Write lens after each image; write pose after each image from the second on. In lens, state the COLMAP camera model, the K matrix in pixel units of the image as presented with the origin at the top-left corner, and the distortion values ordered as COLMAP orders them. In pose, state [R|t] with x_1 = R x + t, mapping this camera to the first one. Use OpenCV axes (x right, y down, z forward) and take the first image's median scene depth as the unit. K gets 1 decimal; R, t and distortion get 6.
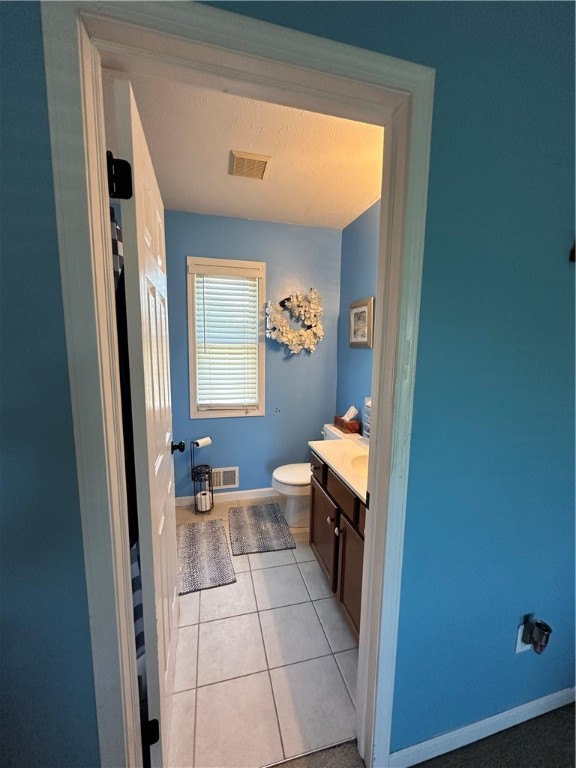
lens RADIAL K [[306.1, 0, 287.1], [0, 306.1, 383.7], [0, 0, 1]] dist [-0.003889, 0.000036]
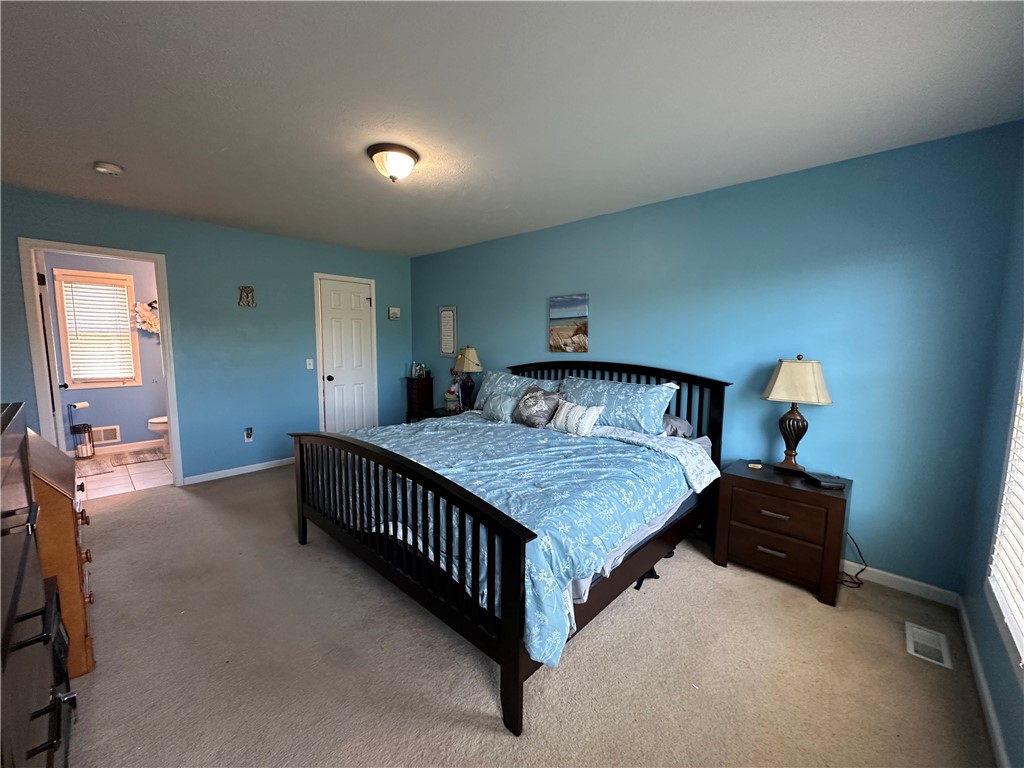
lens RADIAL K [[408.1, 0, 508.5], [0, 408.1, 384.8], [0, 0, 1]] dist [-0.003889, 0.000036]
pose [[0.844242, -0.064189, 0.532105, 0.373445], [0.073125, 0.997314, 0.004286, 0.233180], [-0.530950, 0.035292, 0.846668, -1.533885]]
